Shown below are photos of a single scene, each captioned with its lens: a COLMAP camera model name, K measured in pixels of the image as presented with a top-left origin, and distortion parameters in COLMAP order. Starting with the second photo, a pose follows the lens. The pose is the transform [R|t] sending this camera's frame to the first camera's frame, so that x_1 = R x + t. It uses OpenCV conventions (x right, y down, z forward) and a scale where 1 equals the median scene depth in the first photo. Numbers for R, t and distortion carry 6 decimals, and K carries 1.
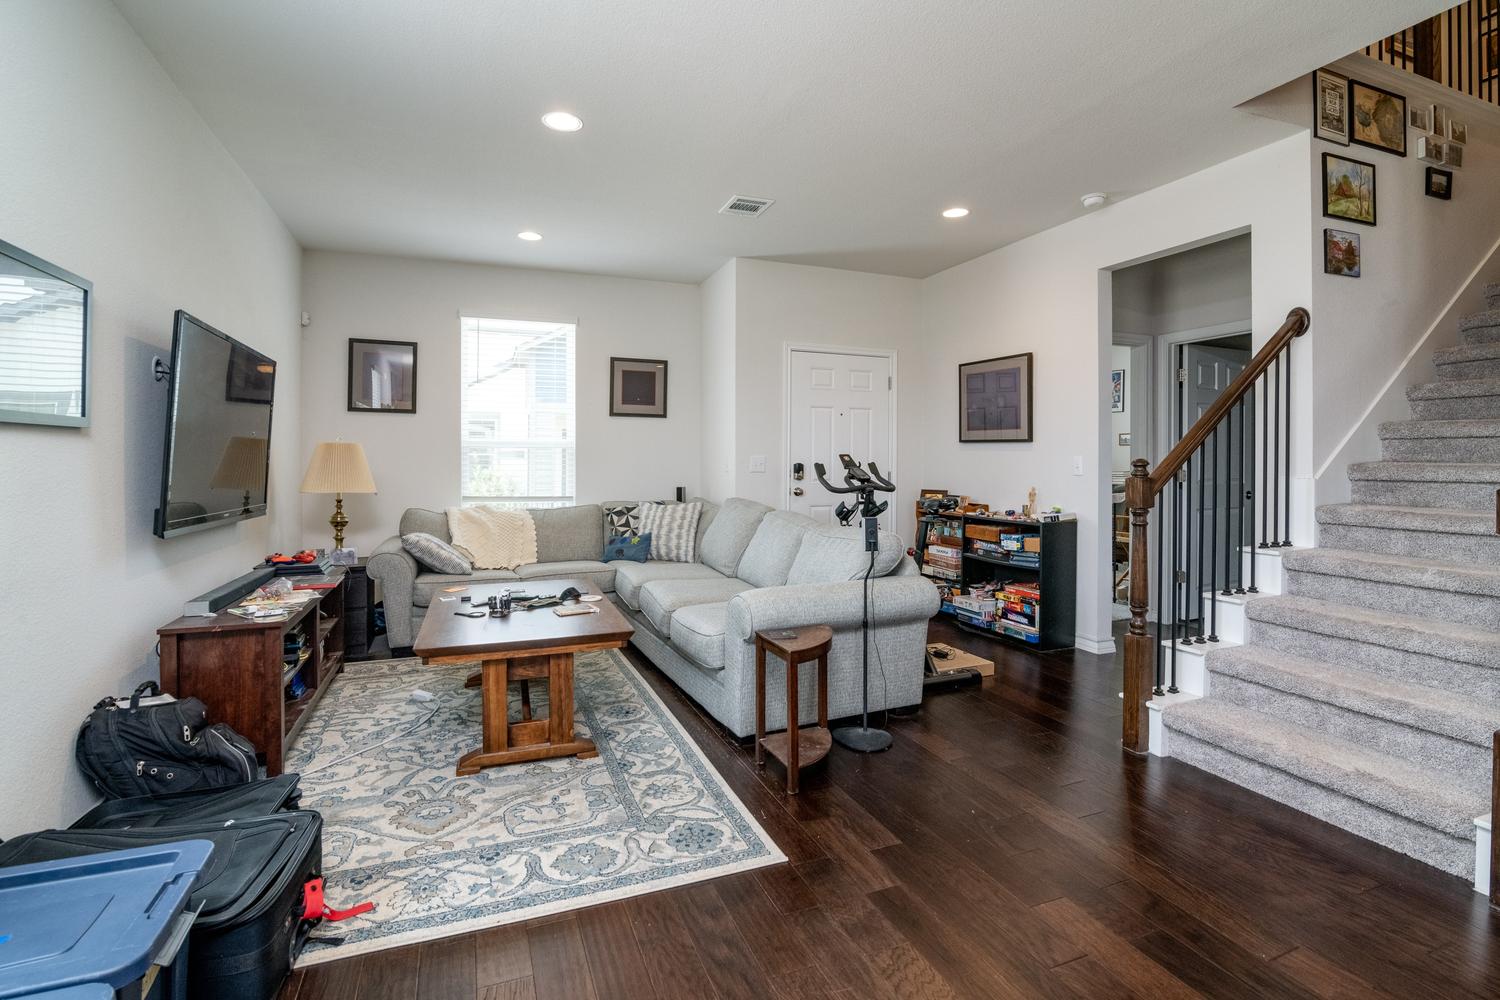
lens RADIAL K [[700.8, 0, 748.1], [0, 700.8, 463.1], [0, 0, 1]] dist [-0.022487, 0.000066]
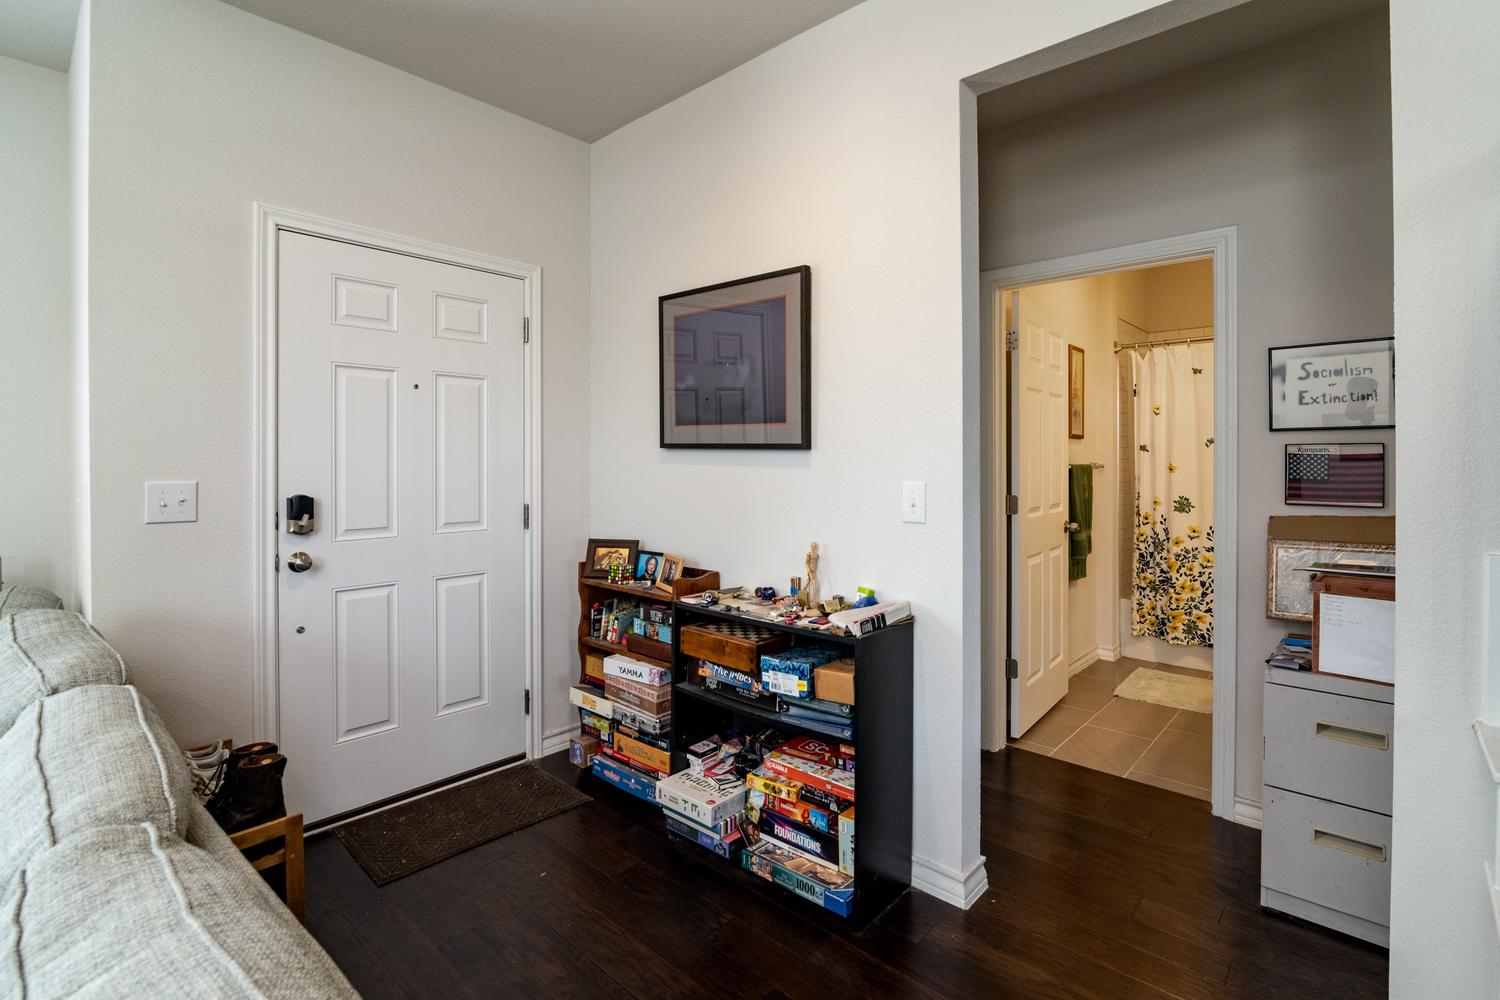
lens RADIAL K [[700.8, 0, 748.1], [0, 700.8, 463.1], [0, 0, 1]] dist [-0.022487, 0.000066]
pose [[0.900650, -0.006154, 0.434502, 0.150671], [0.005040, 0.999980, 0.003715, -0.022376], [-0.434517, -0.001156, 0.900663, 0.563661]]
